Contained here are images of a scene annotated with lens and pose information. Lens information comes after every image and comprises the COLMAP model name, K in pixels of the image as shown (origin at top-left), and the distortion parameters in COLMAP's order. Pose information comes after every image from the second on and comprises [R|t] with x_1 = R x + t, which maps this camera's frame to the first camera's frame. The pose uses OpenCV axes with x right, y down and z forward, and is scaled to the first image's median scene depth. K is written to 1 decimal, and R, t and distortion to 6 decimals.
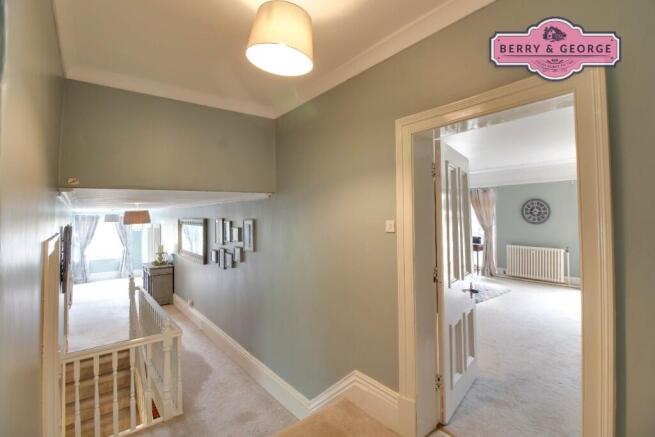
lens RADIAL K [[309.7, 0, 331.3], [0, 309.7, 214.7], [0, 0, 1]] dist [-0.002866, -0.000663]
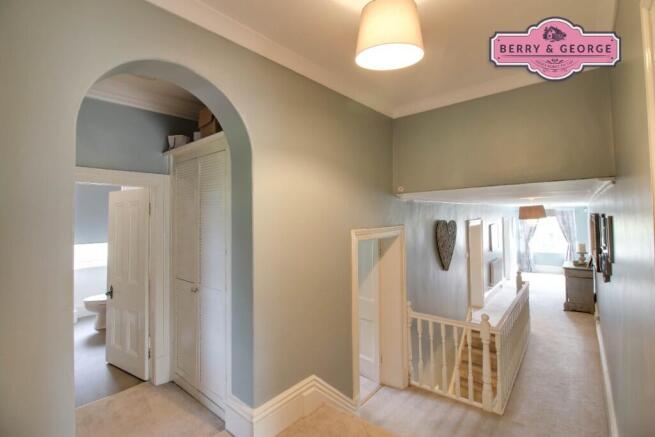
lens RADIAL K [[309.7, 0, 331.3], [0, 309.7, 214.7], [0, 0, 1]] dist [-0.002866, -0.000663]
pose [[0.213775, 0.006003, -0.976864, 0.207859], [0.014063, 0.999859, 0.009222, -0.002559], [0.976782, -0.015709, 0.213661, 0.163827]]
